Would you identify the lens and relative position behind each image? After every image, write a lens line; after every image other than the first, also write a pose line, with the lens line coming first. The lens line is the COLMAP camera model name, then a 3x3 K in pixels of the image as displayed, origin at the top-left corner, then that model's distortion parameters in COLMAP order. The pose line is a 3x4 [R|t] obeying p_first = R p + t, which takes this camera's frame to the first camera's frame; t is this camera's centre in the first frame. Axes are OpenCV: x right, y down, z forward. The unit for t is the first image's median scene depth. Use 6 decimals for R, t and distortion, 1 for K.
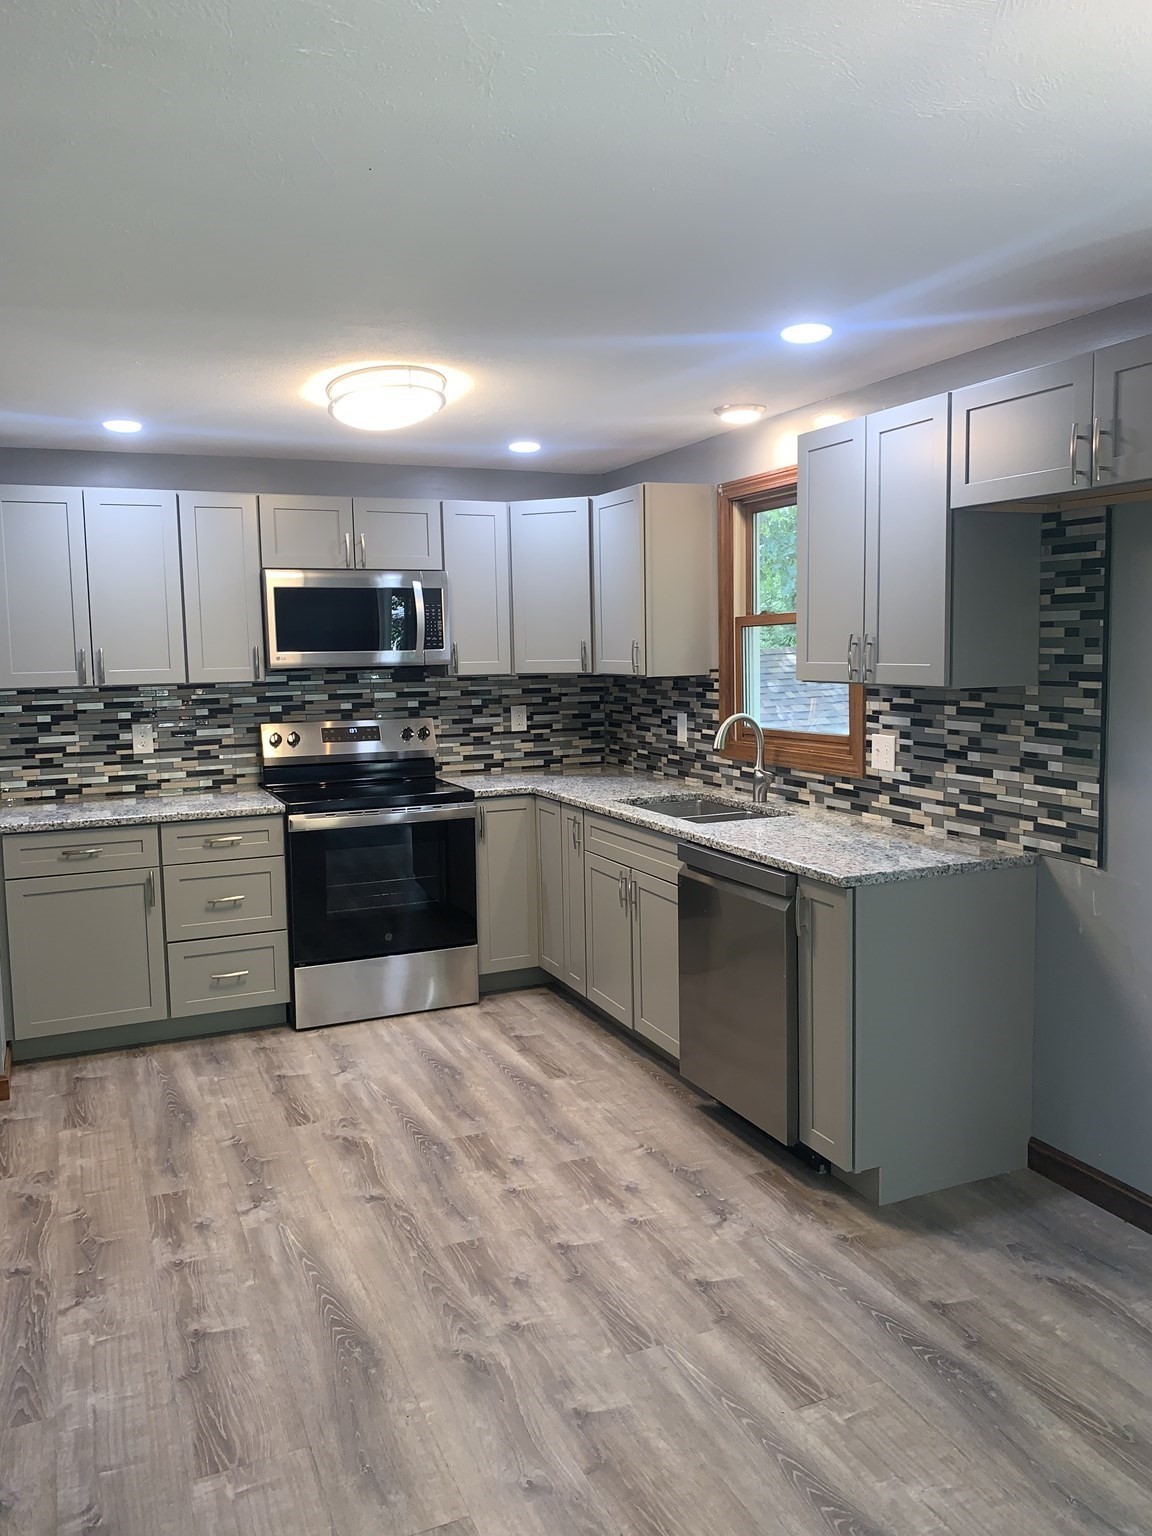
lens RADIAL K [[1187.6, 0, 578.5], [0, 1187.6, 769.7], [0, 0, 1]] dist [-0.009162, 0.001786]
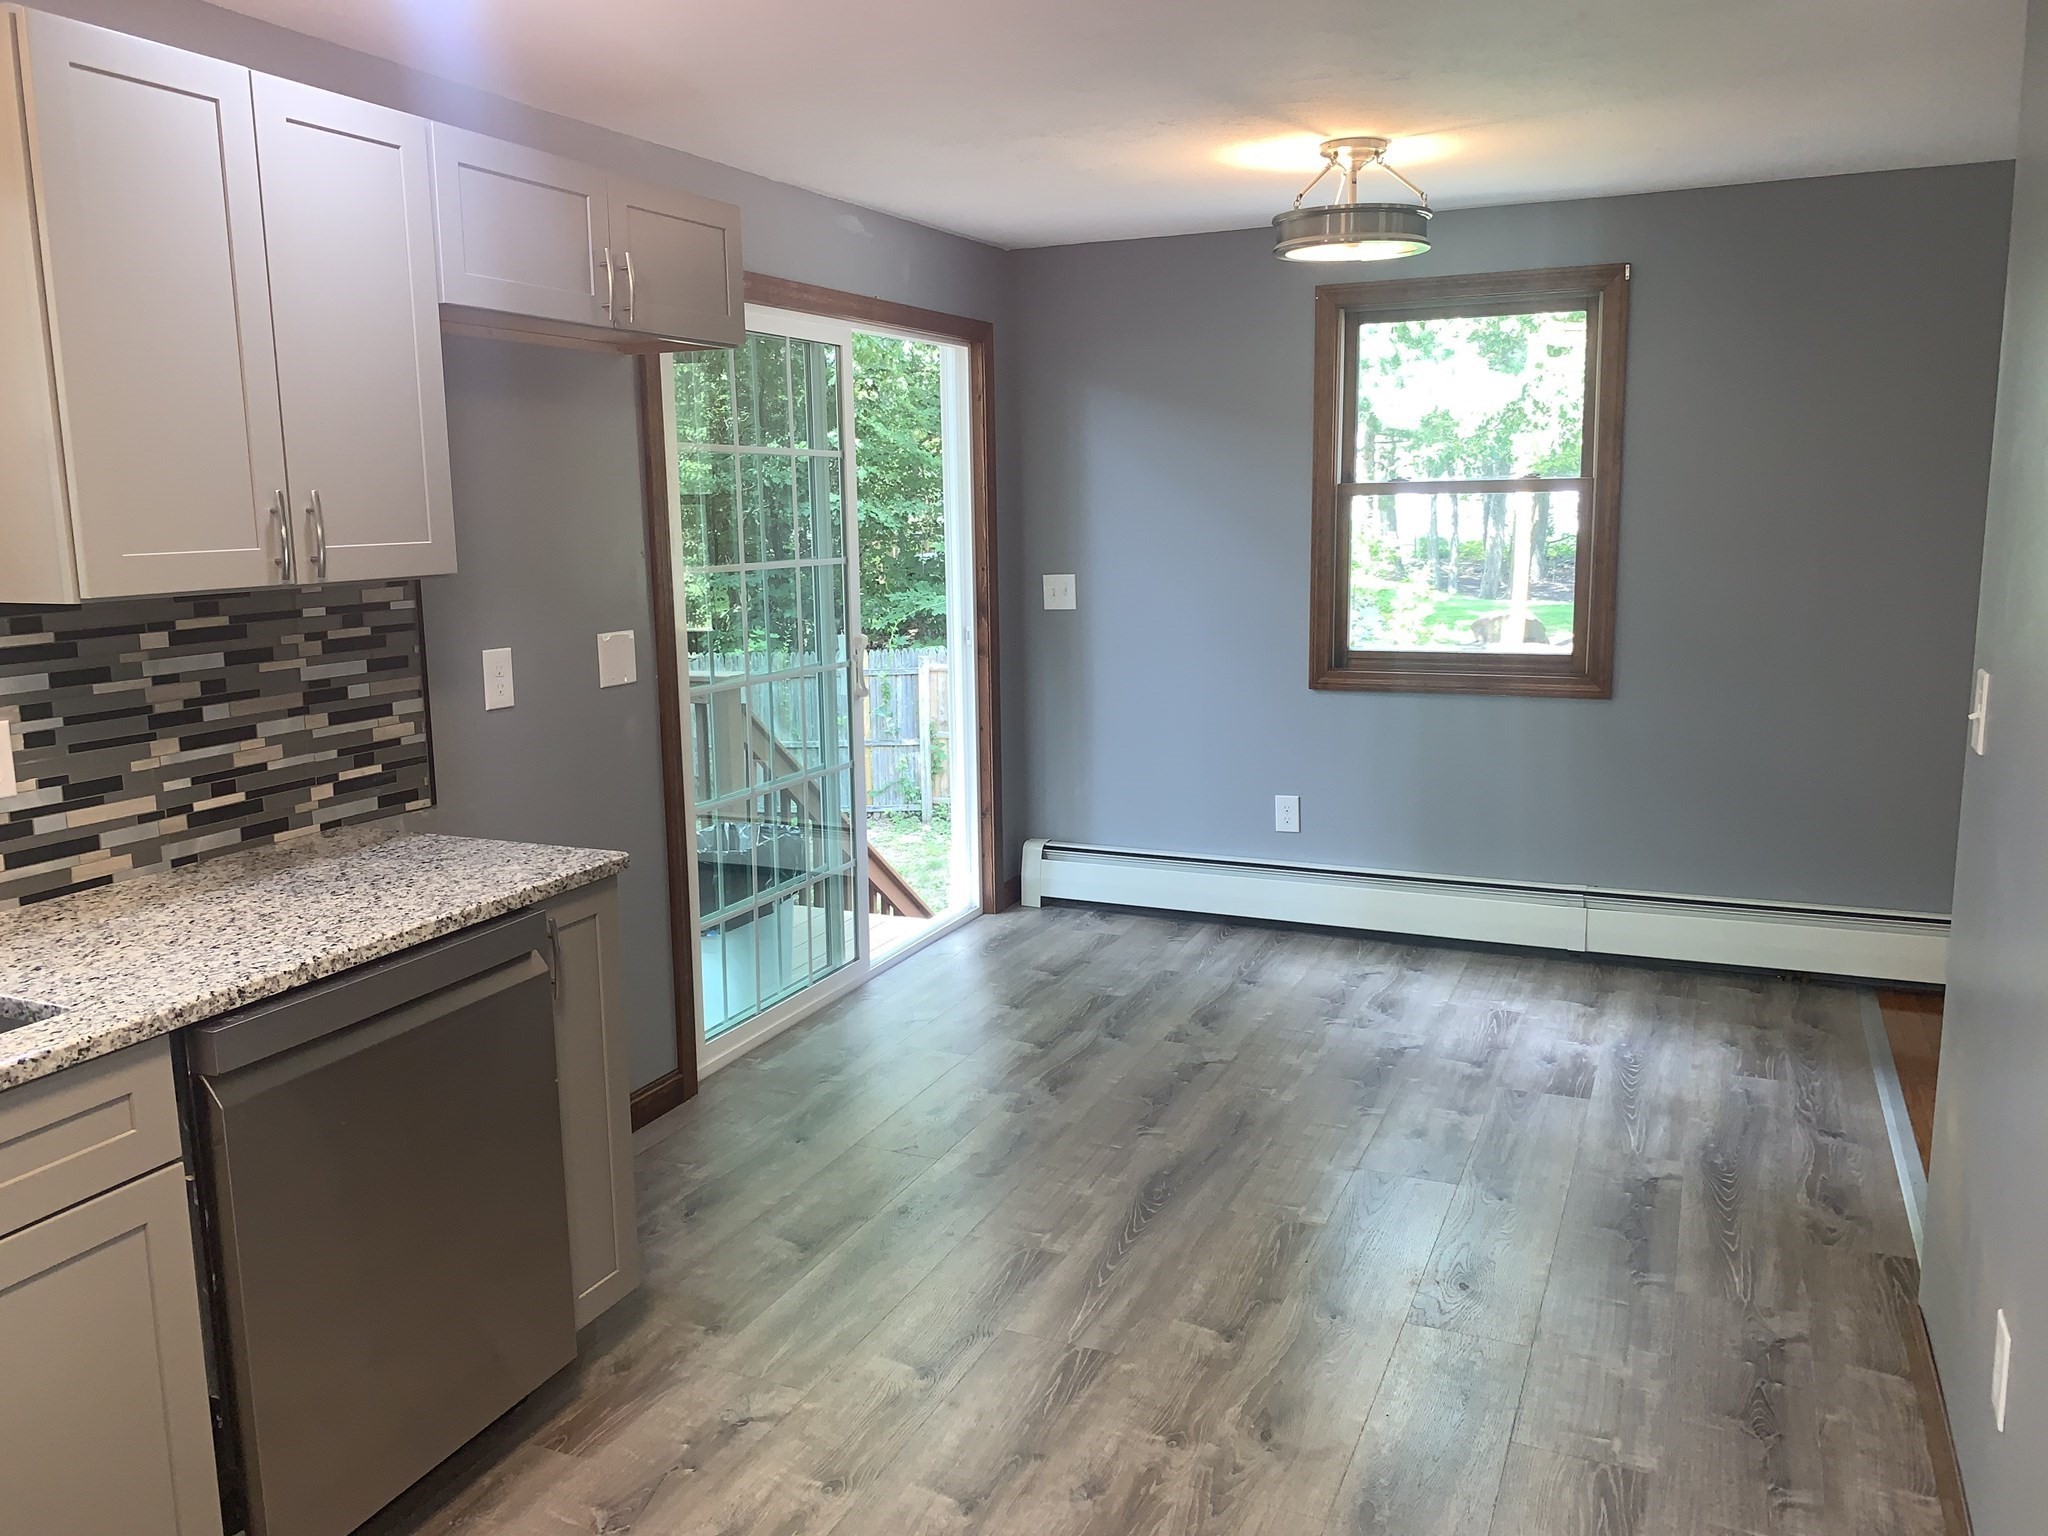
lens RADIAL K [[1583.4, 0, 1015.1], [0, 1583.4, 771.9], [0, 0, 1]] dist [-0.009162, 0.001786]
pose [[-0.678940, -0.093890, 0.728166, -0.517840], [0.111653, 0.967050, 0.228797, -0.120801], [-0.725654, 0.236641, -0.646086, 1.275354]]
